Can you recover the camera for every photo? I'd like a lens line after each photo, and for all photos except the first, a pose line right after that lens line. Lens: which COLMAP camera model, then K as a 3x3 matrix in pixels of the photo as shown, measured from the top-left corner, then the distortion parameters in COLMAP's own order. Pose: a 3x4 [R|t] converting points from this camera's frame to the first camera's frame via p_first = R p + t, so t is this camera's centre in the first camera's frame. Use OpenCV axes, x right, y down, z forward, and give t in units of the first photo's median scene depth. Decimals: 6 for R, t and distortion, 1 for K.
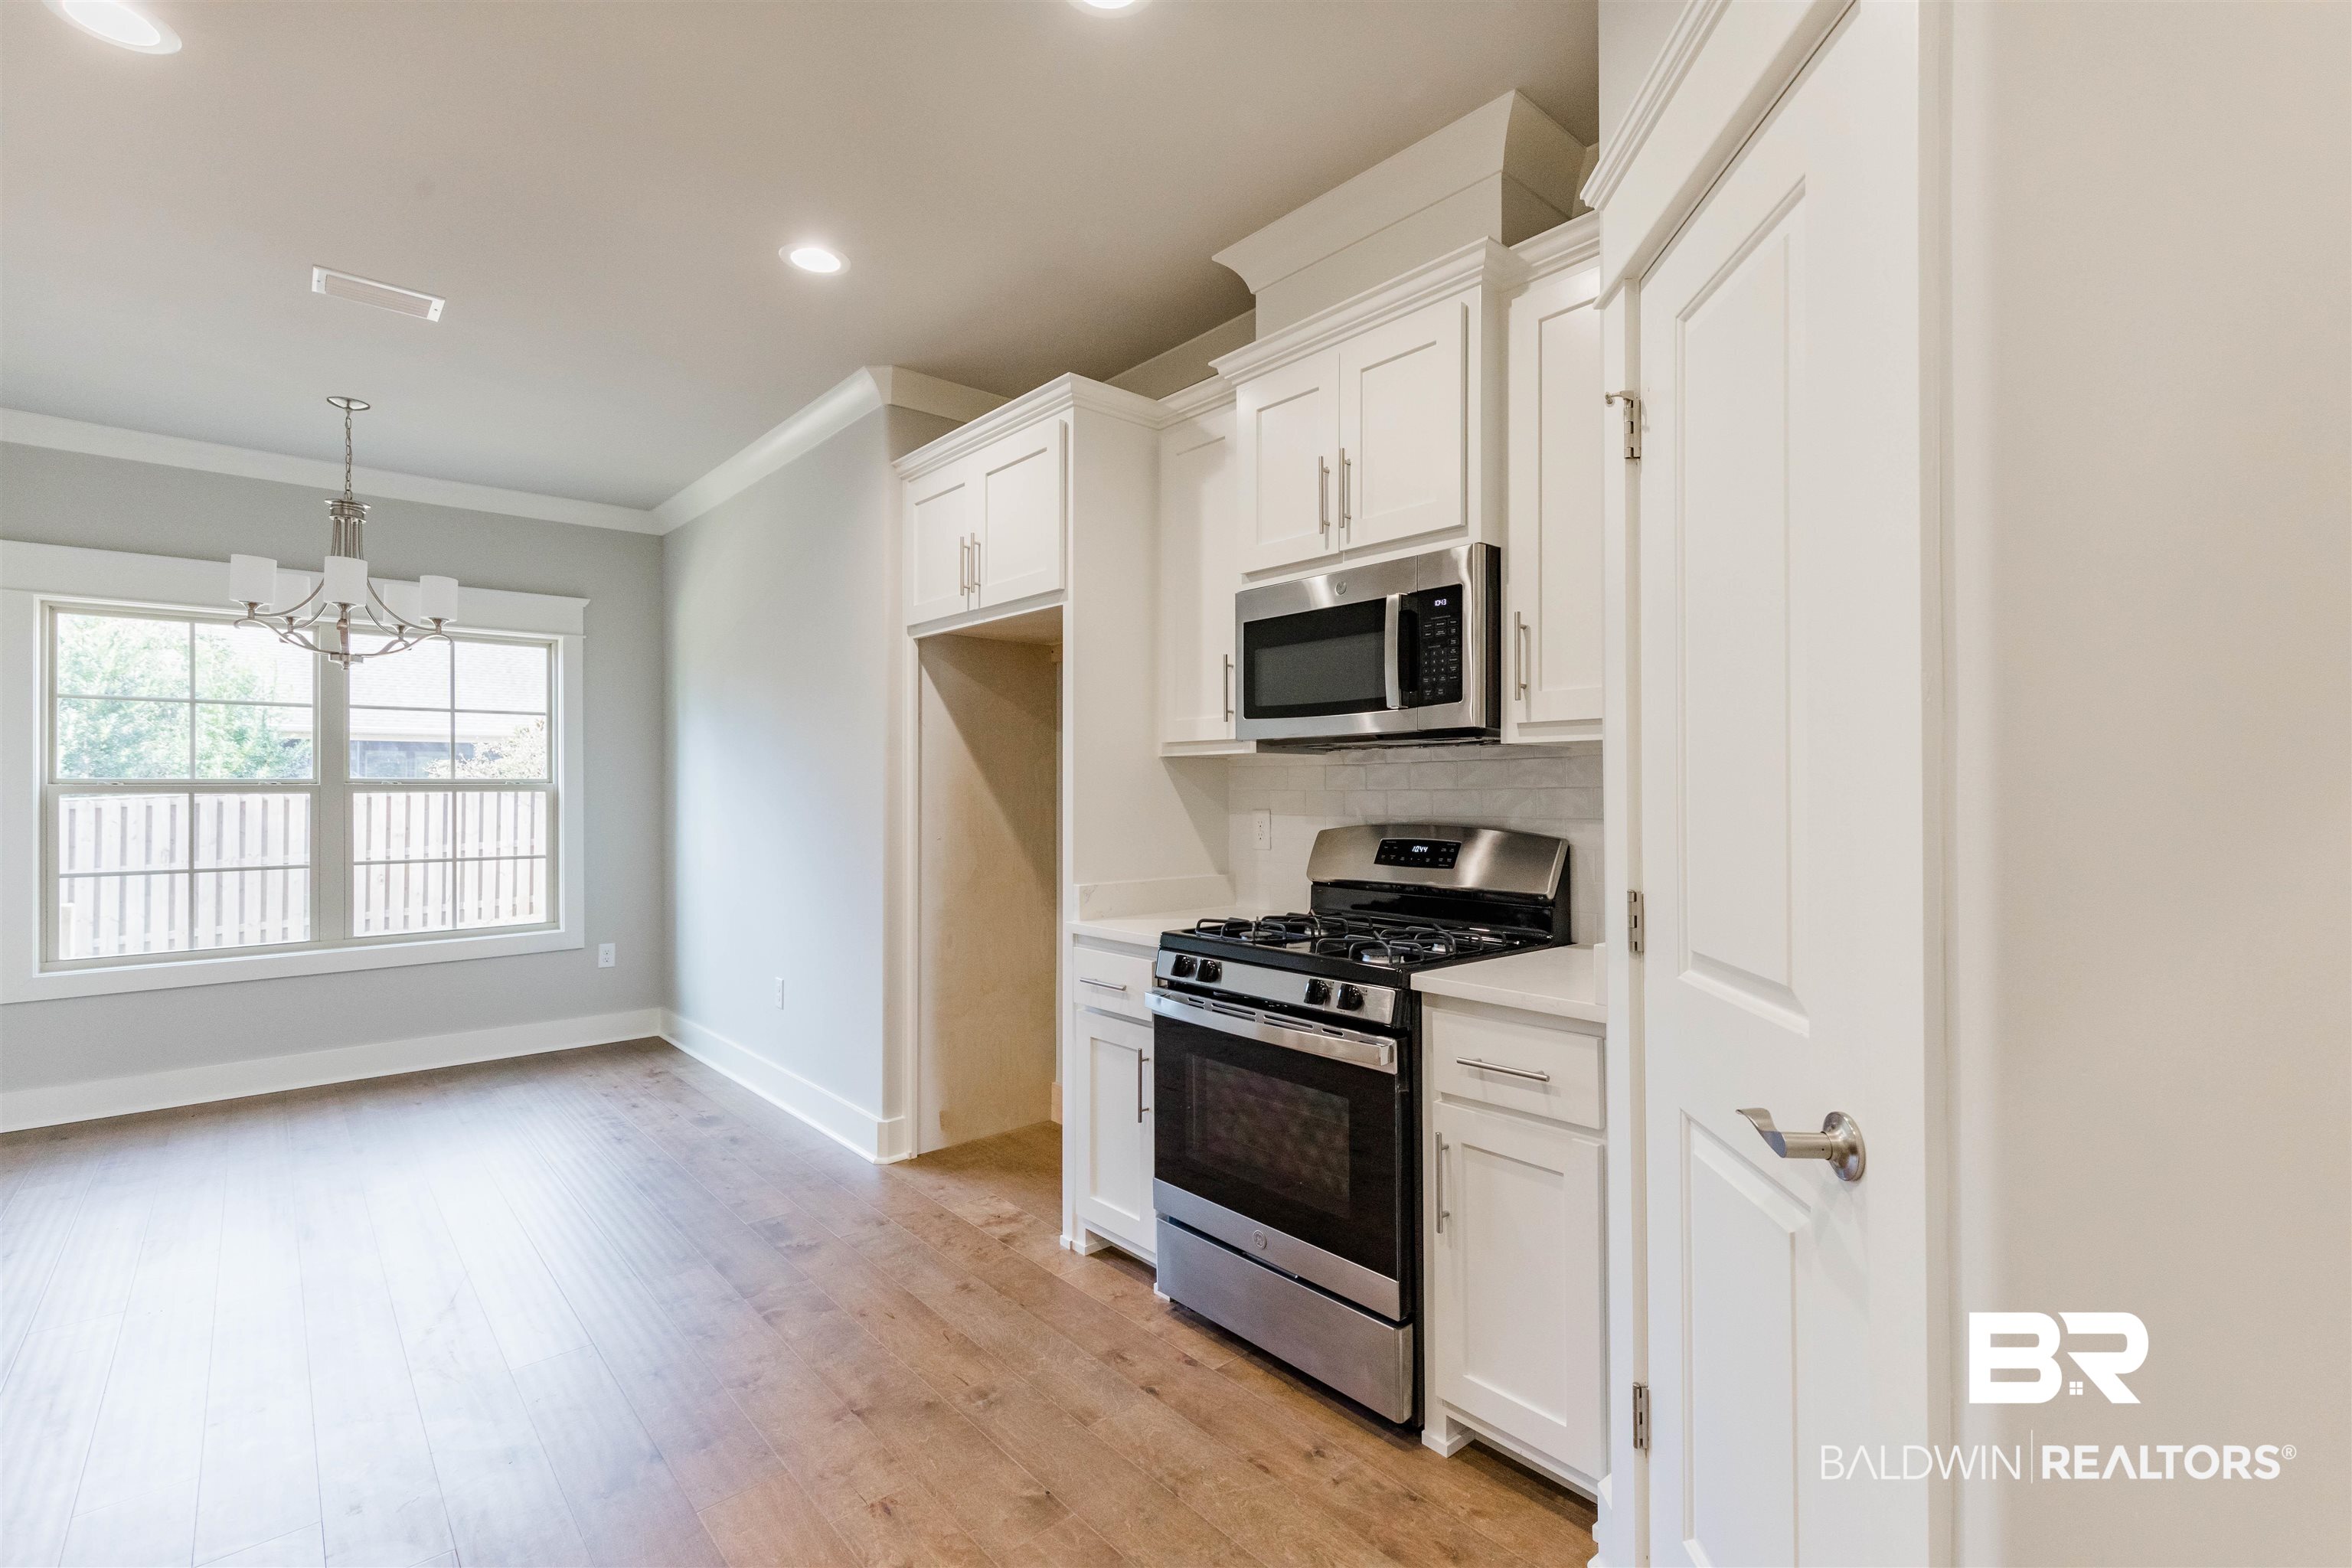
lens RADIAL K [[1067.9, 0, 1178.1], [0, 1067.9, 777.4], [0, 0, 1]] dist [0.014554, 0.000962]
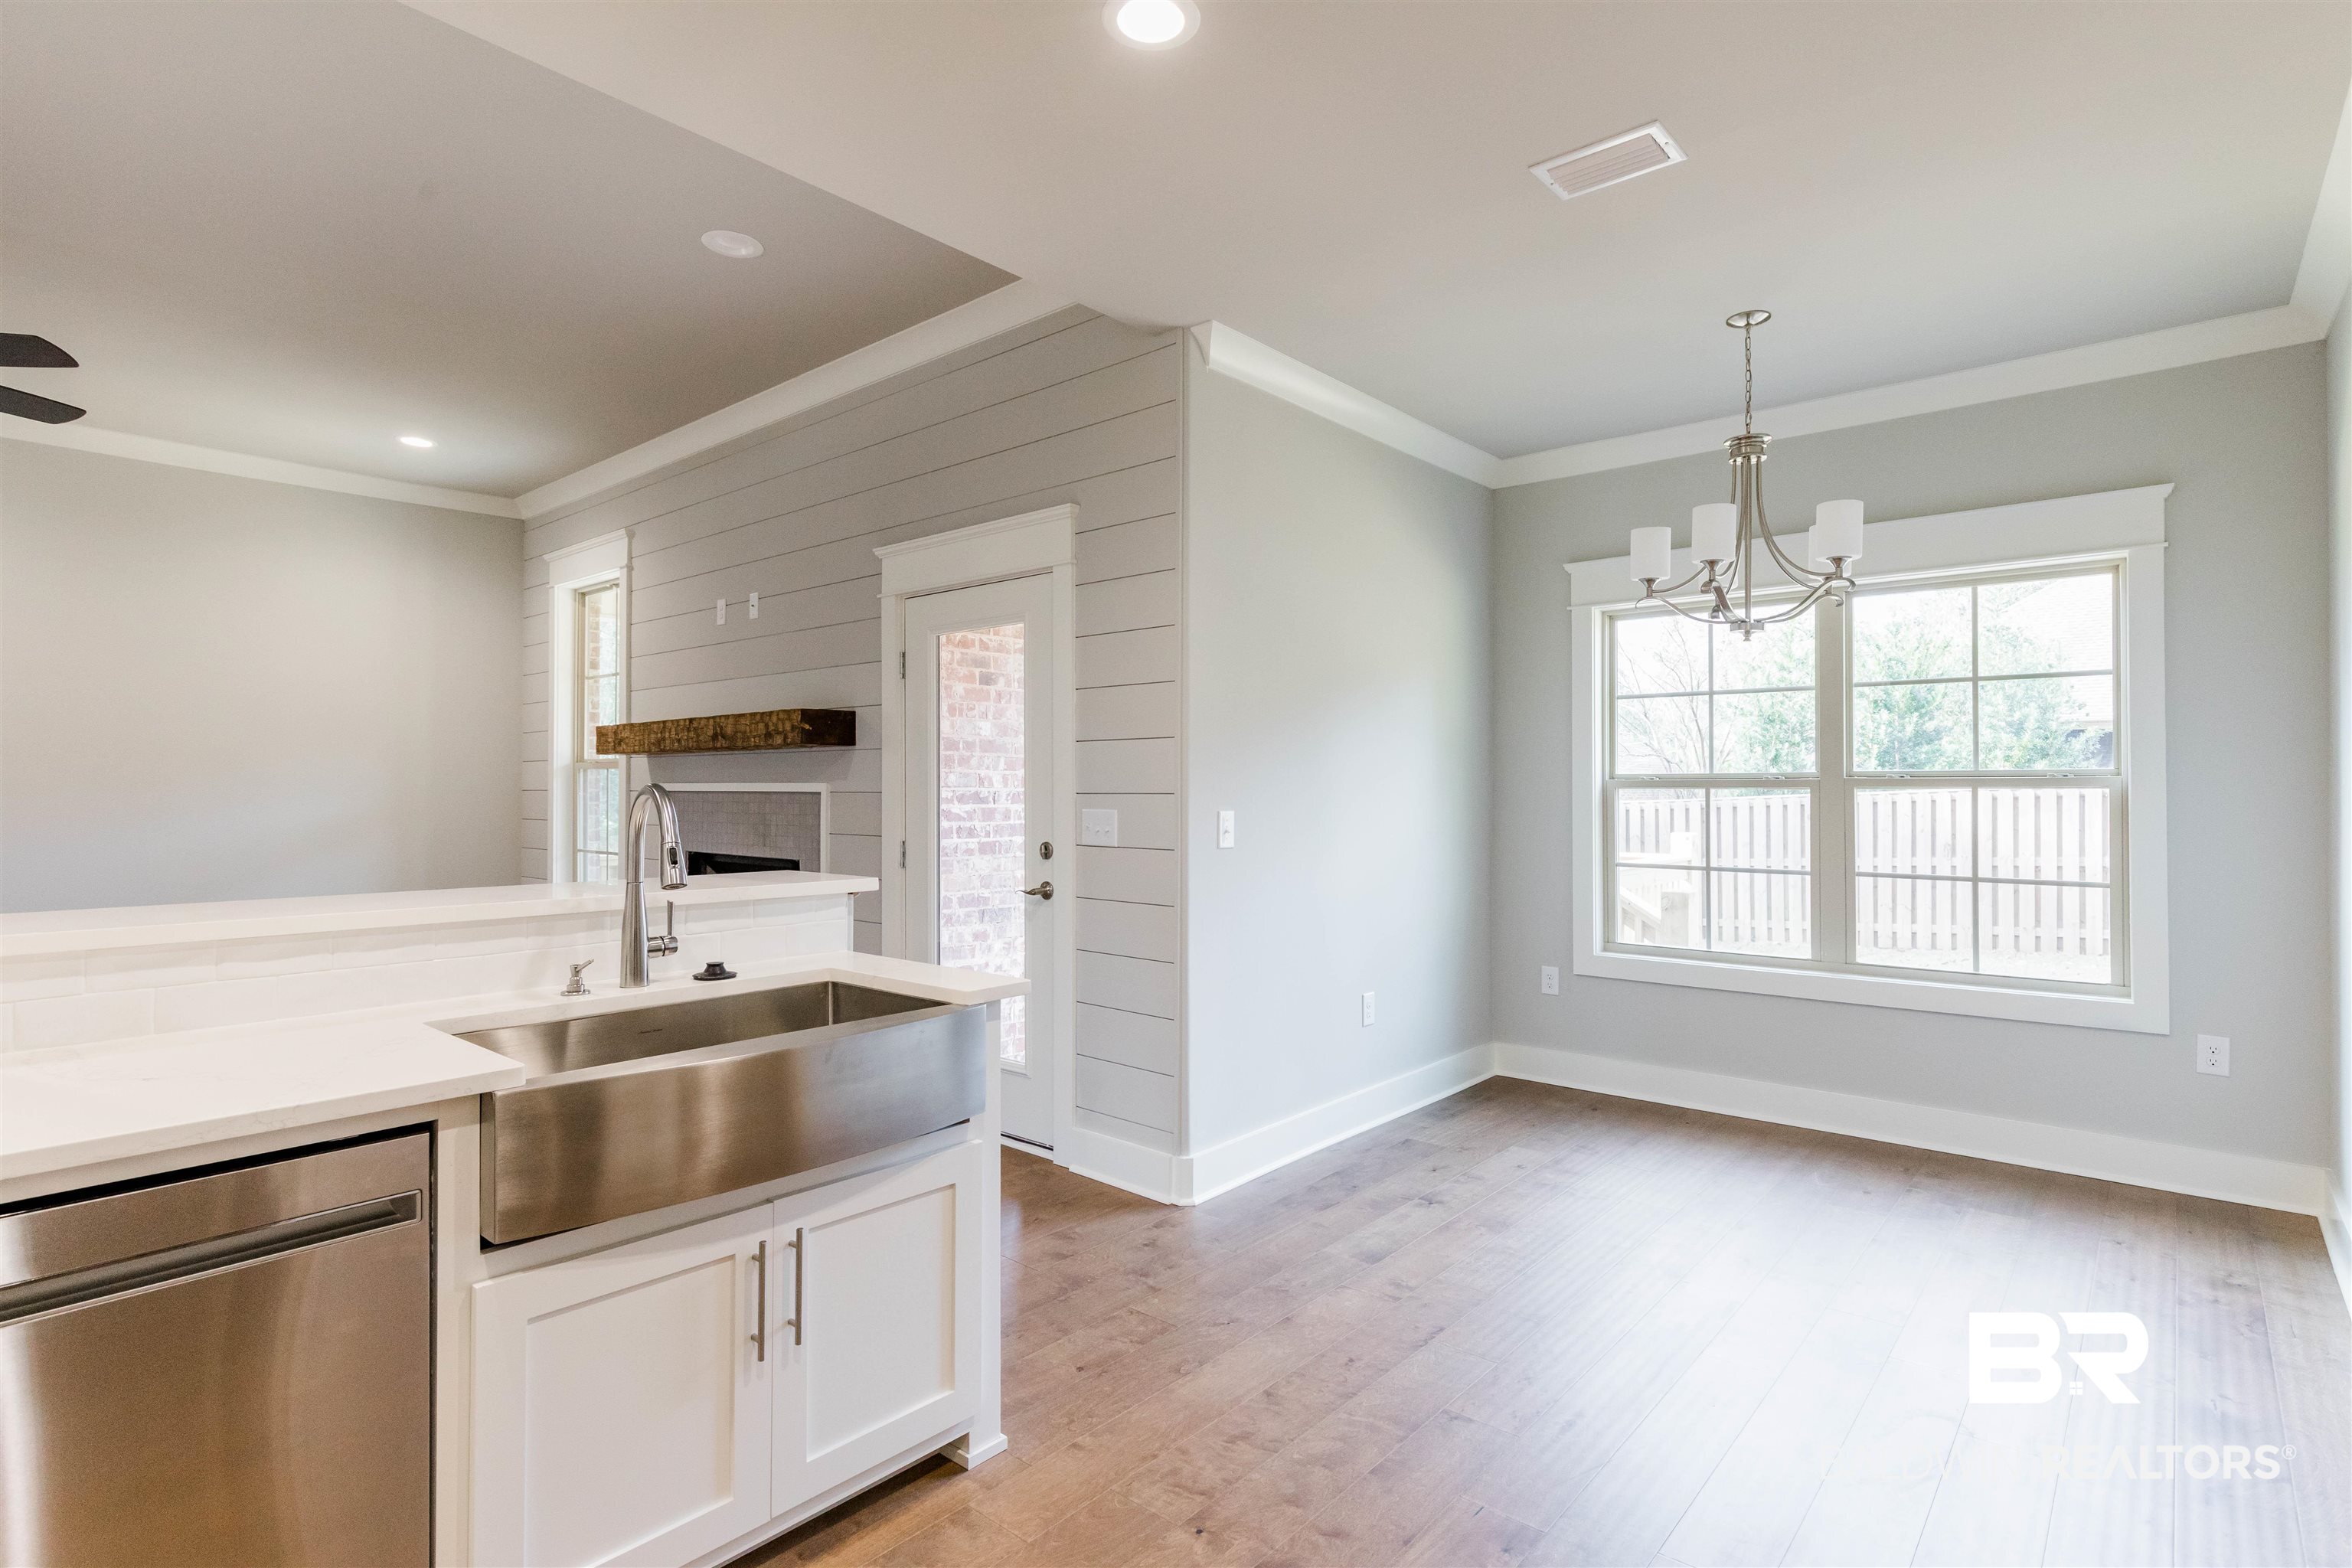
lens RADIAL K [[1152.0, 0, 1169.3], [0, 1152.0, 775.6], [0, 0, 1]] dist [0.002694, 0.001264]
pose [[0.162822, -0.006926, -0.986631, 0.028582], [0.010463, 0.999931, -0.005292, 0.003950], [0.986600, -0.009462, 0.162883, 0.373982]]
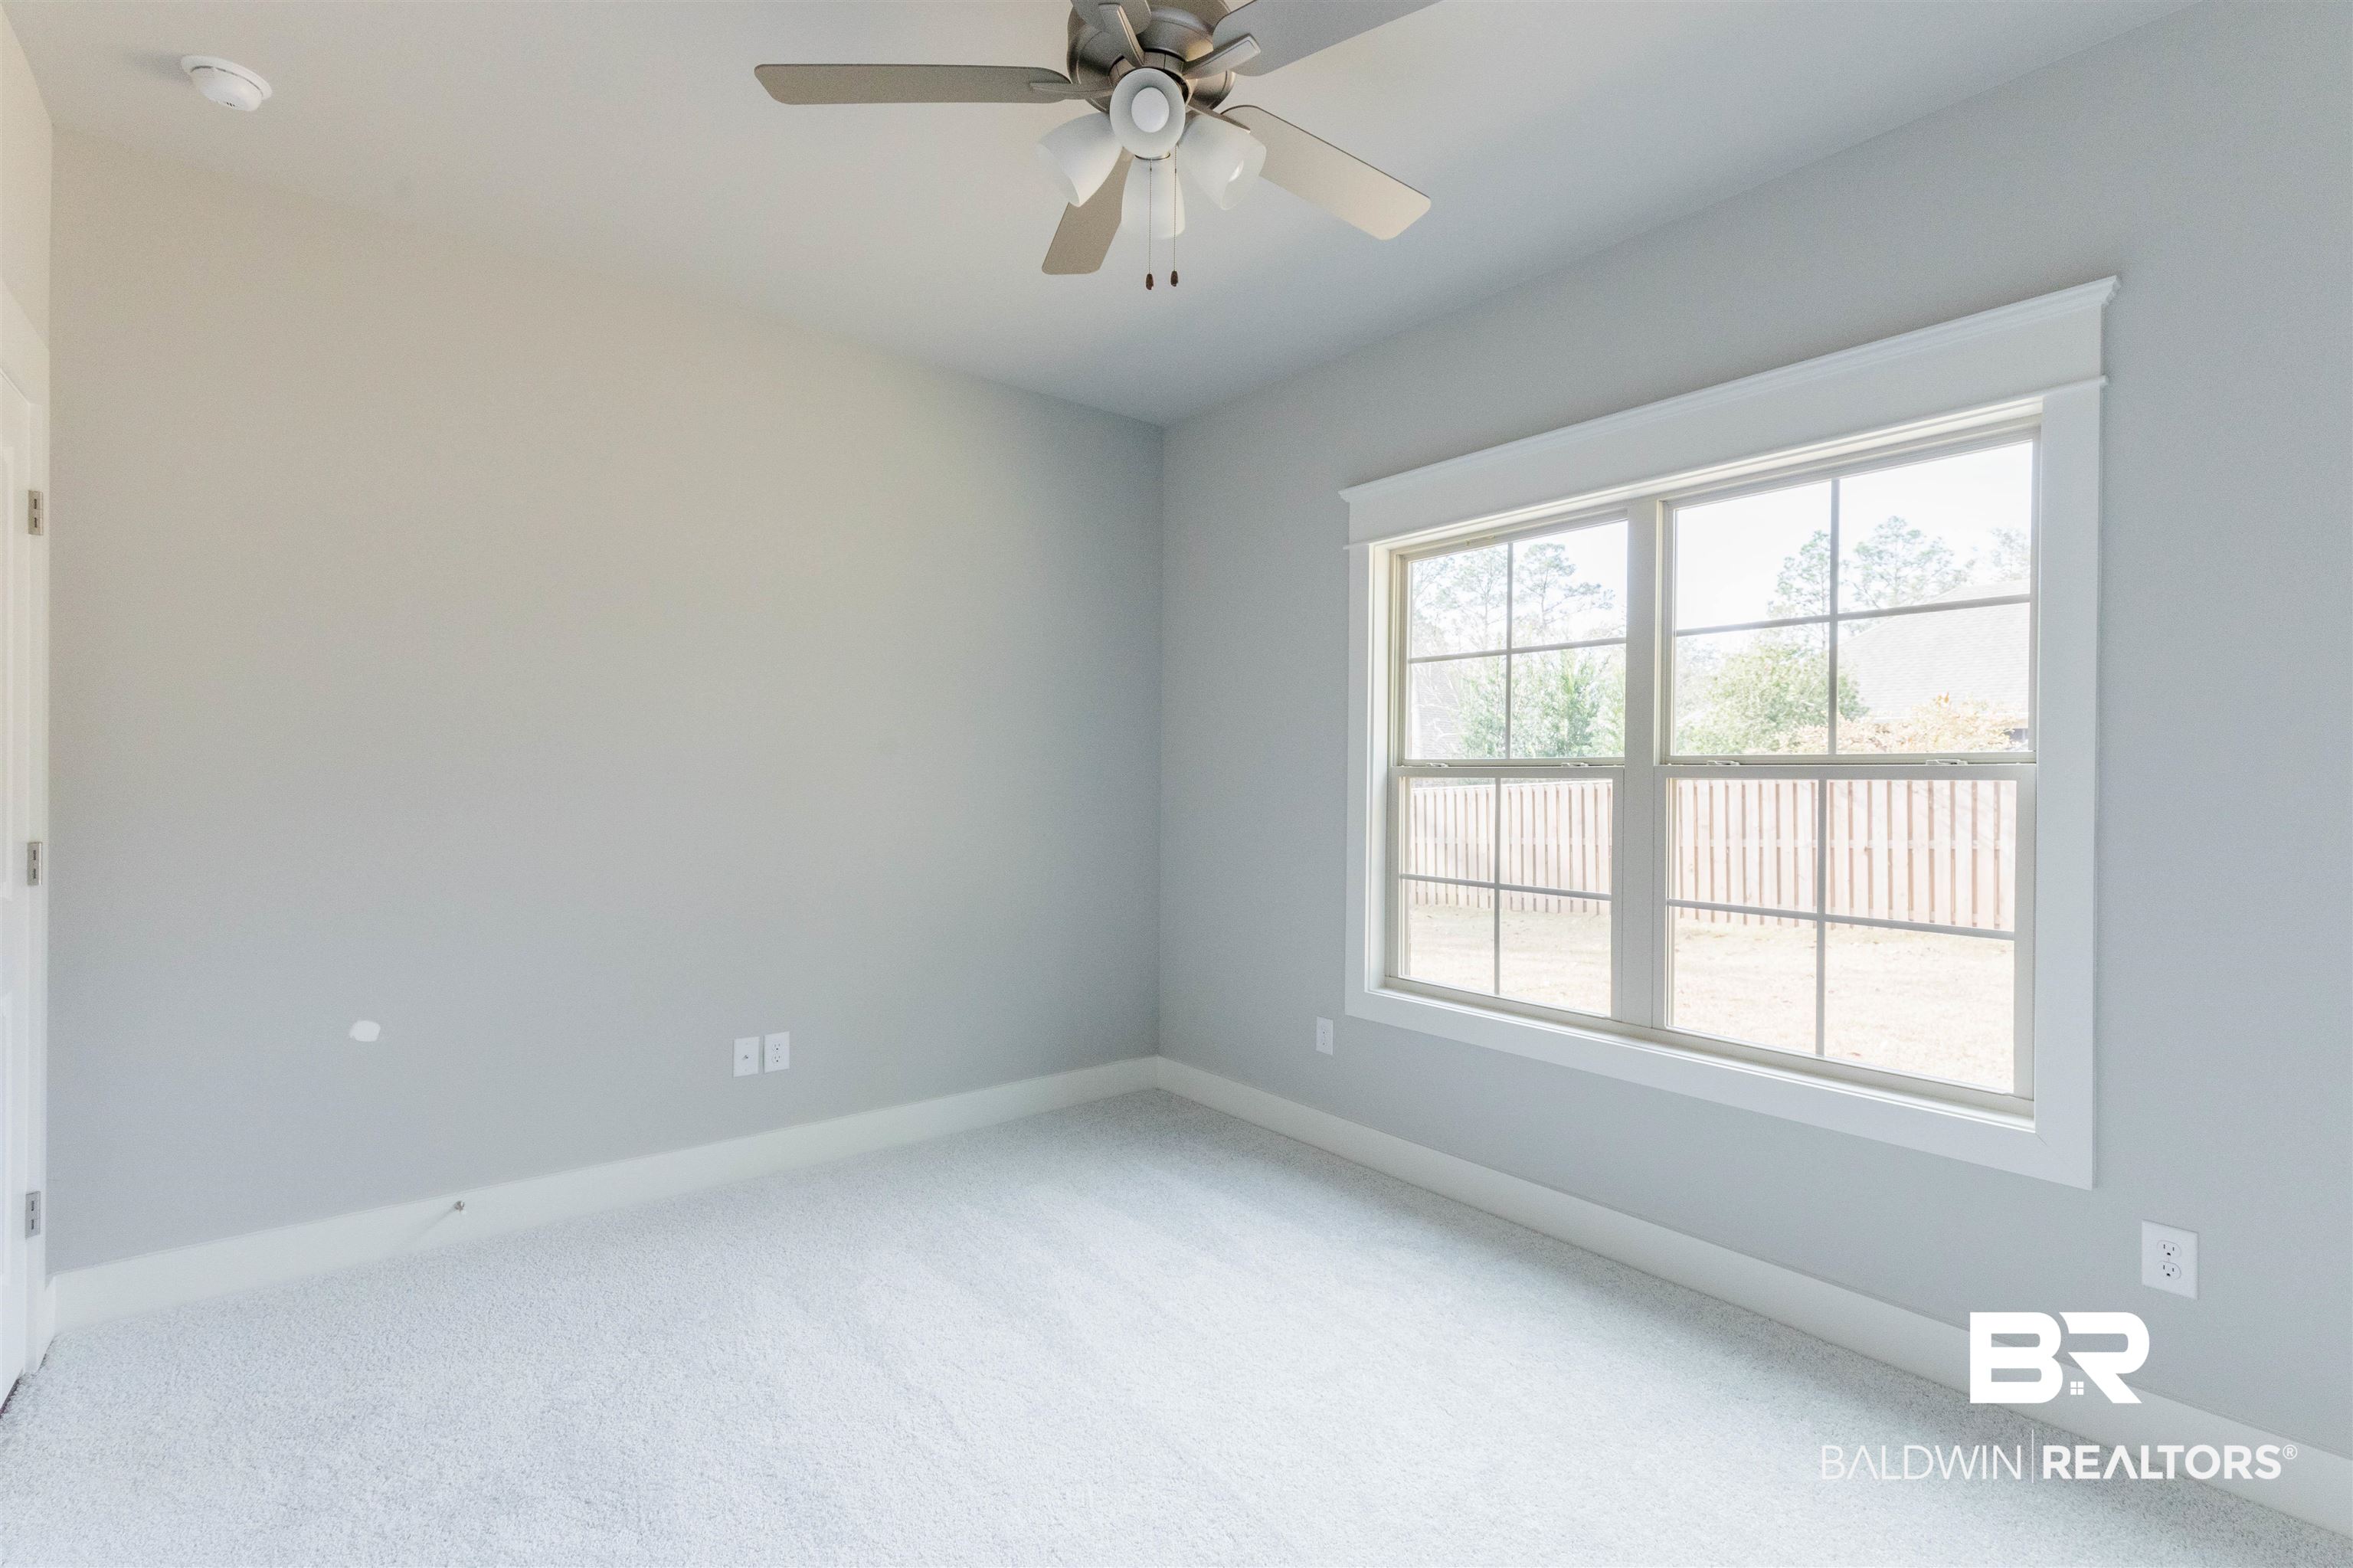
lens RADIAL K [[1068.4, 0, 1168.2], [0, 1068.4, 772.6], [0, 0, 1]] dist [0.014554, 0.000962]
pose [[0.010669, 0.000995, -0.999943, -0.209354], [0.005985, 0.999982, 0.001059, 0.009293], [0.999925, -0.005996, 0.010663, 0.809744]]
